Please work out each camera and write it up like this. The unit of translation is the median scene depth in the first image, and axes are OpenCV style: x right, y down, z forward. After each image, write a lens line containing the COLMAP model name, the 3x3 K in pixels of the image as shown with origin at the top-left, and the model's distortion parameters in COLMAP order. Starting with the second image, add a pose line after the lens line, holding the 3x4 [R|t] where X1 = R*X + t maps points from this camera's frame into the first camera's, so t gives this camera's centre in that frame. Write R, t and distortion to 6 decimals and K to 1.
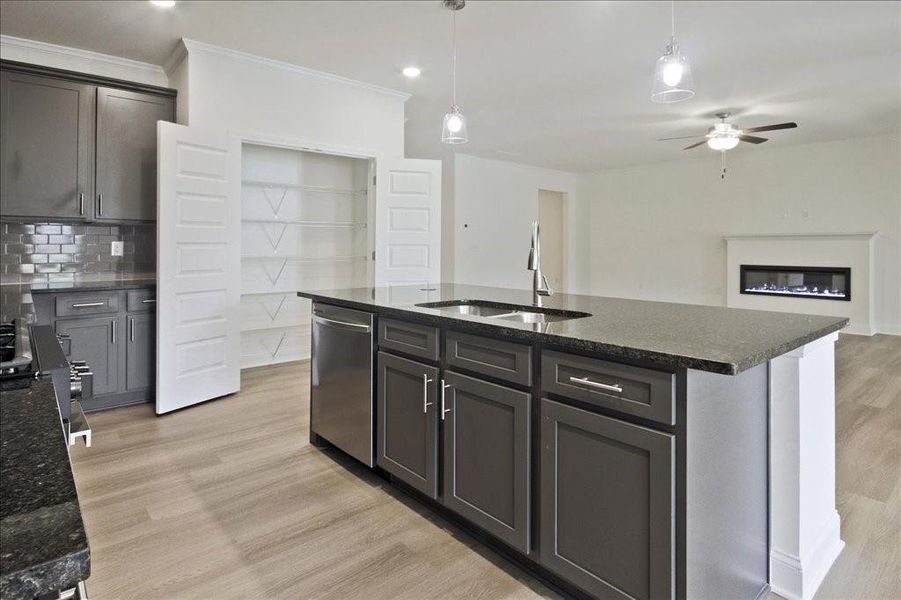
lens RADIAL K [[468.6, 0, 450.1], [0, 468.6, 239.7], [0, 0, 1]] dist [0.047603, 0.000478]
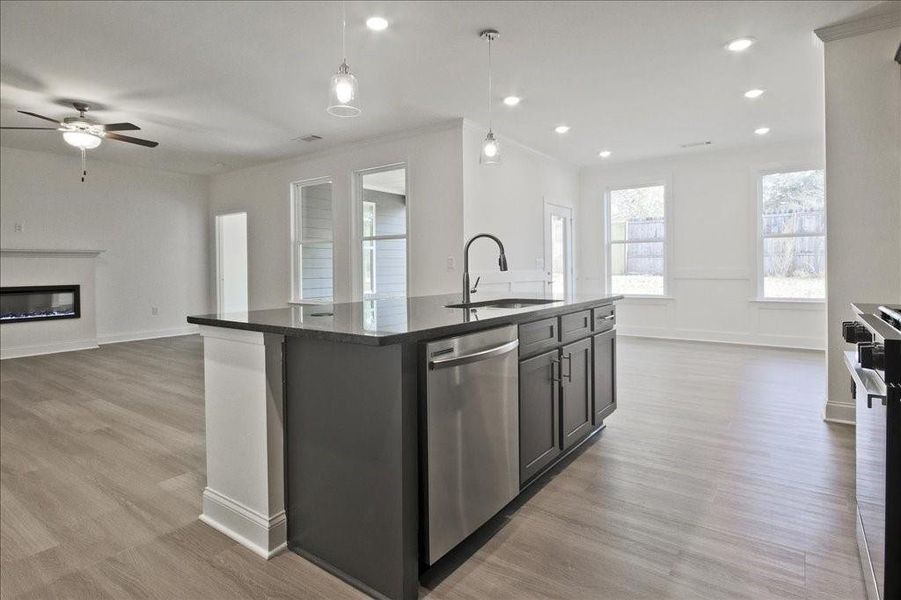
lens RADIAL K [[490.9, 0, 458.4], [0, 490.9, 280.2], [0, 0, 1]] dist [-0.022304, 0.001203]
pose [[-0.222566, -0.024057, 0.974621, -0.422803], [-0.005572, 0.999711, 0.023403, 0.022872], [-0.974902, -0.000222, -0.222636, 0.542745]]
